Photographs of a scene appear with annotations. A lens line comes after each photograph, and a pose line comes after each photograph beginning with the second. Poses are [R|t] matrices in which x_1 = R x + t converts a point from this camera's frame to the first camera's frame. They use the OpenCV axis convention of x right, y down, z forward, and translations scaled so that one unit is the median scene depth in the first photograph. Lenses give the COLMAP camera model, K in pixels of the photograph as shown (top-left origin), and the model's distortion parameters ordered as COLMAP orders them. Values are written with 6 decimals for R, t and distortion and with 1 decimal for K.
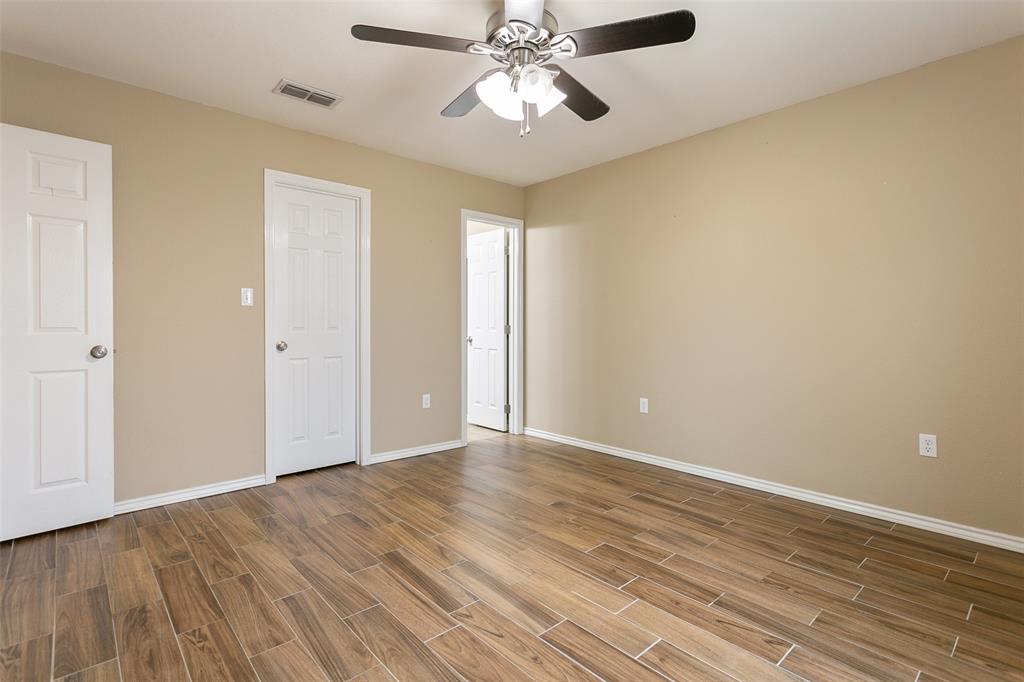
lens RADIAL K [[493.6, 0, 513.1], [0, 493.6, 335.6], [0, 0, 1]] dist [0.005033, 0.000767]
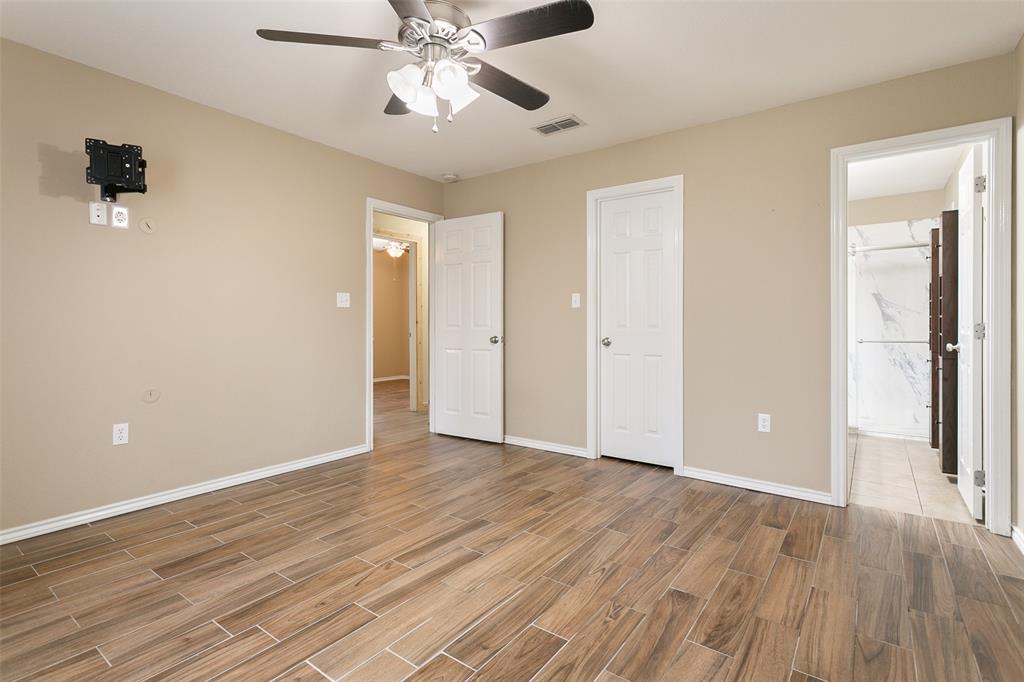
lens RADIAL K [[493.6, 0, 507.4], [0, 493.6, 332.5], [0, 0, 1]] dist [0.005033, 0.000767]
pose [[0.189032, 0.016241, -0.981837, 0.789392], [-0.019507, 0.999728, 0.012782, -0.013947], [0.981777, 0.016736, 0.189298, 0.736631]]
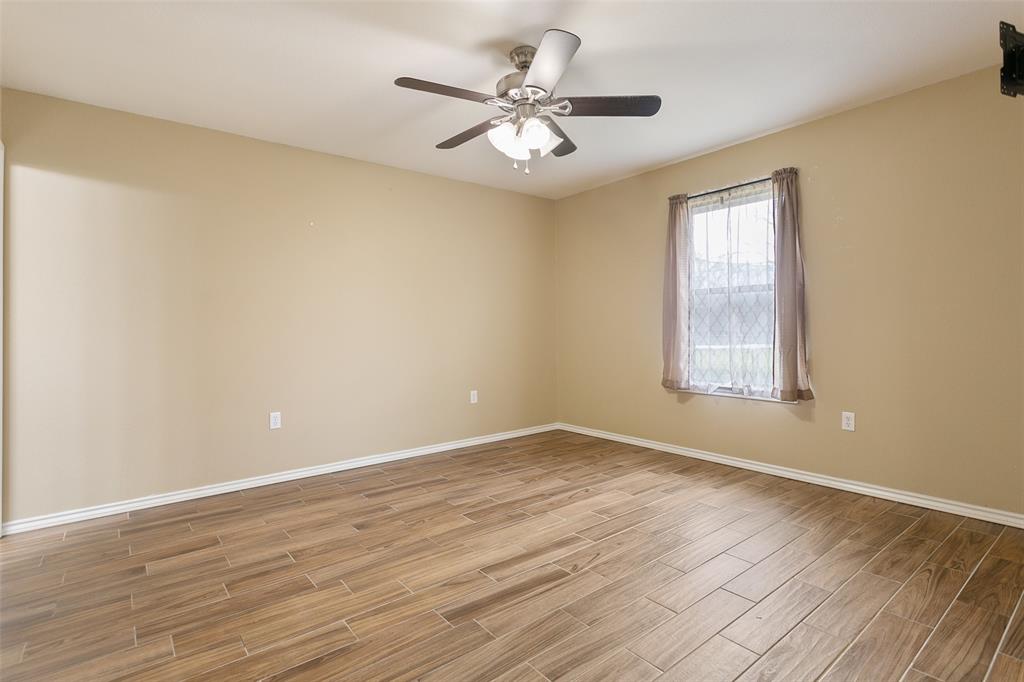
lens RADIAL K [[493.6, 0, 518.2], [0, 493.6, 335.0], [0, 0, 1]] dist [0.005033, 0.000767]
pose [[0.057259, -0.015175, 0.998244, -0.923168], [0.034912, 0.999303, 0.013189, -0.018919], [-0.997749, 0.034095, 0.057749, 0.738130]]
